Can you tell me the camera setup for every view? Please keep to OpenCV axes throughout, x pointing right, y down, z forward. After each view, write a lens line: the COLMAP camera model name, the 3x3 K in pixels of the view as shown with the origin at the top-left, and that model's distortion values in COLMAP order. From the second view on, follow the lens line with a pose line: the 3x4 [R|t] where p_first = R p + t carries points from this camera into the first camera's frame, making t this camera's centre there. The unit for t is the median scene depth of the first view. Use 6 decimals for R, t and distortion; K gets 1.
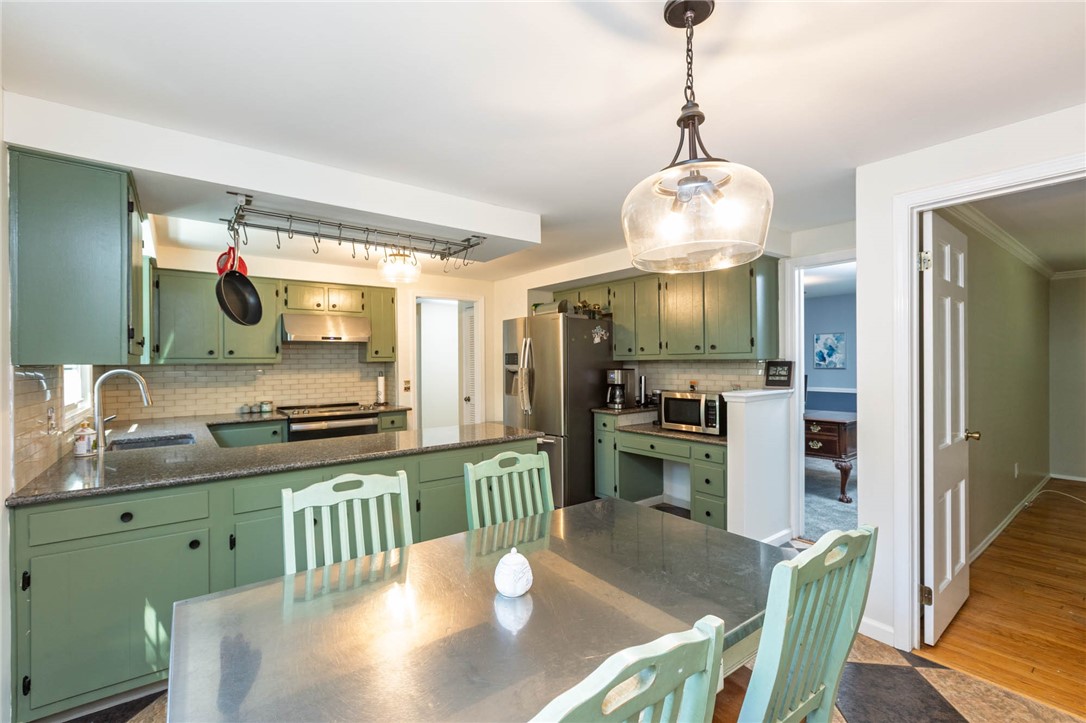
lens RADIAL K [[486.7, 0, 537.1], [0, 486.7, 360.3], [0, 0, 1]] dist [-0.001577, -0.000729]
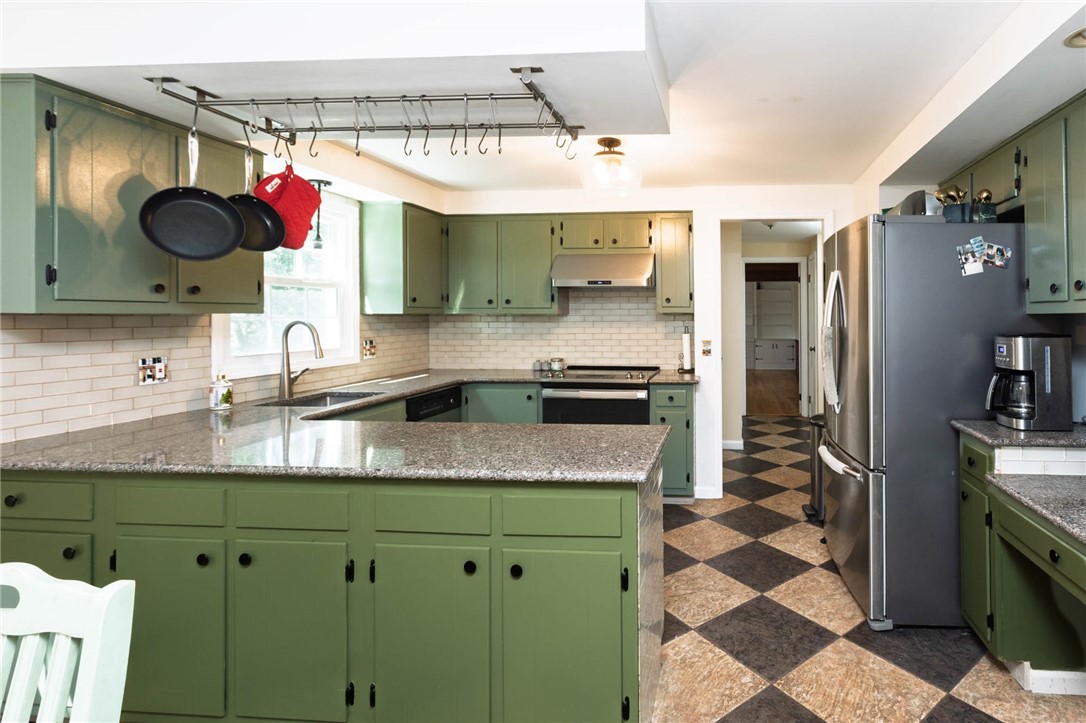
lens RADIAL K [[538.6, 0, 690.1], [0, 538.6, 314.2], [0, 0, 1]] dist [0.000009, 0.001146]
pose [[0.747237, 0.007947, -0.664511, 0.257021], [-0.004619, 0.999966, 0.006764, -0.001406], [0.664542, -0.001985, 0.747248, 0.450988]]
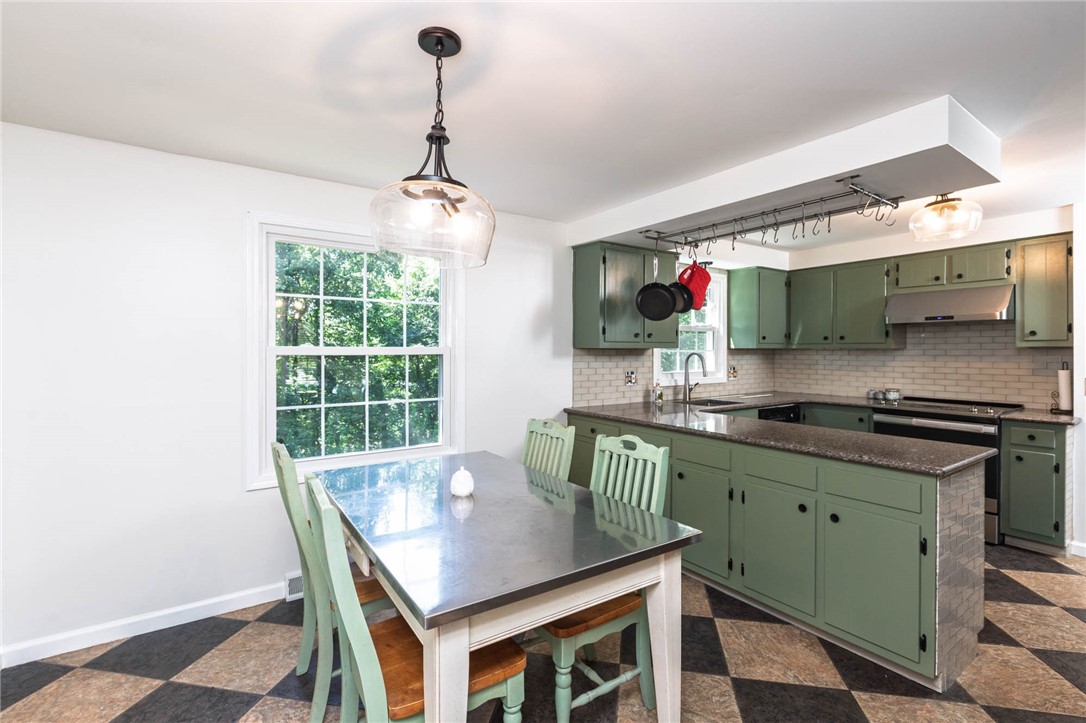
lens RADIAL K [[486.7, 0, 537.1], [0, 486.7, 360.3], [0, 0, 1]] dist [-0.001577, -0.000729]
pose [[-0.058021, 0.029749, -0.997872, 0.426219], [0.003206, 0.999556, 0.029613, -0.001053], [0.998310, -0.001481, -0.058091, 0.375498]]
